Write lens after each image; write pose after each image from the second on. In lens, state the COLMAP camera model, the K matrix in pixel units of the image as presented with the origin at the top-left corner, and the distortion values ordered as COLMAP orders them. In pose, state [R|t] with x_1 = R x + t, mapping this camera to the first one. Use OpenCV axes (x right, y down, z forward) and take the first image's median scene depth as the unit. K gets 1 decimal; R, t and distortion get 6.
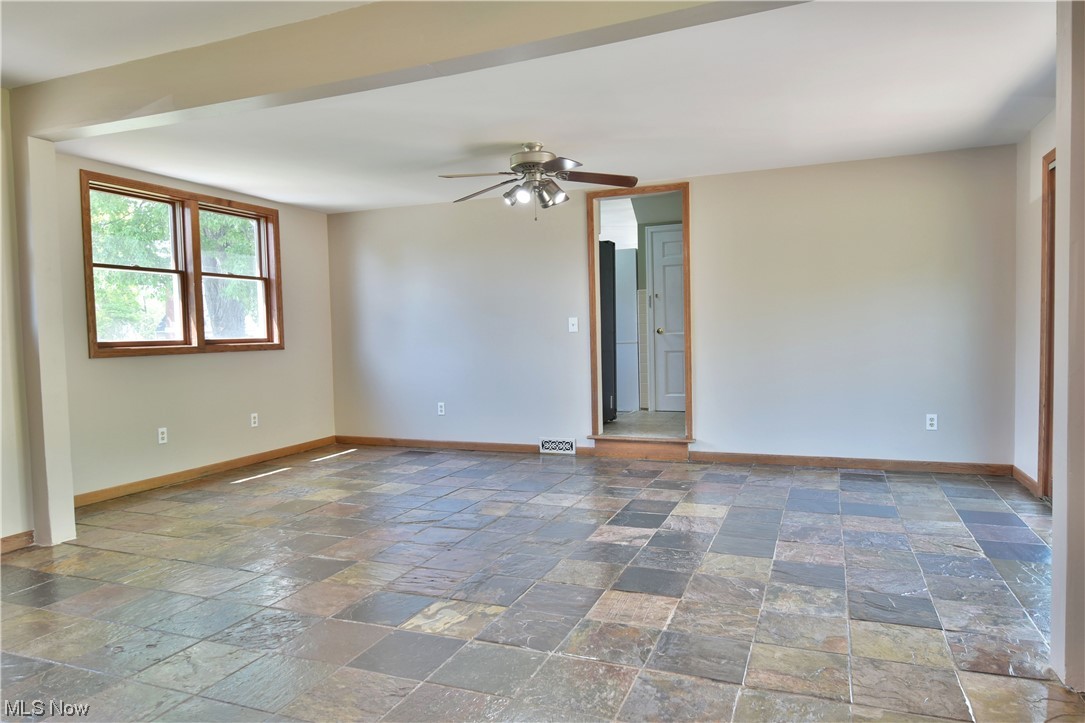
lens RADIAL K [[687.4, 0, 544.7], [0, 687.4, 362.7], [0, 0, 1]] dist [-0.005980, -0.009449]
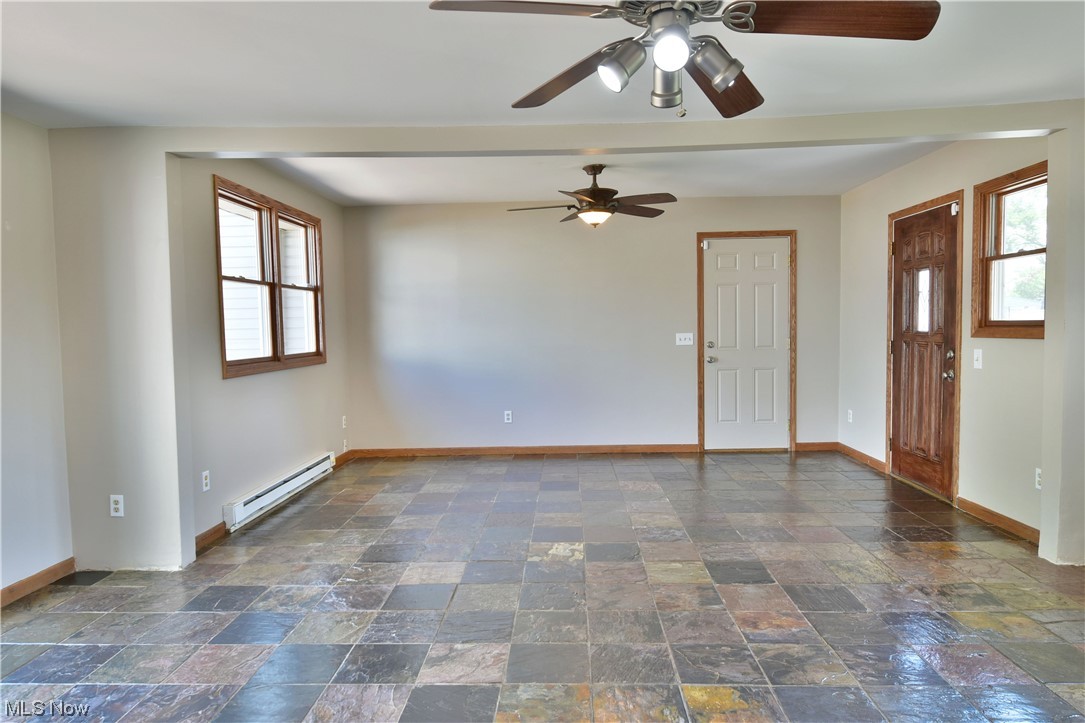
lens RADIAL K [[687.4, 0, 542.8], [0, 687.4, 362.6], [0, 0, 1]] dist [-0.005980, -0.009449]
pose [[-0.940412, 0.058550, -0.334958, 0.271493], [0.024926, 0.994284, 0.103818, -0.134024], [0.339121, 0.089283, -0.936496, 1.754307]]
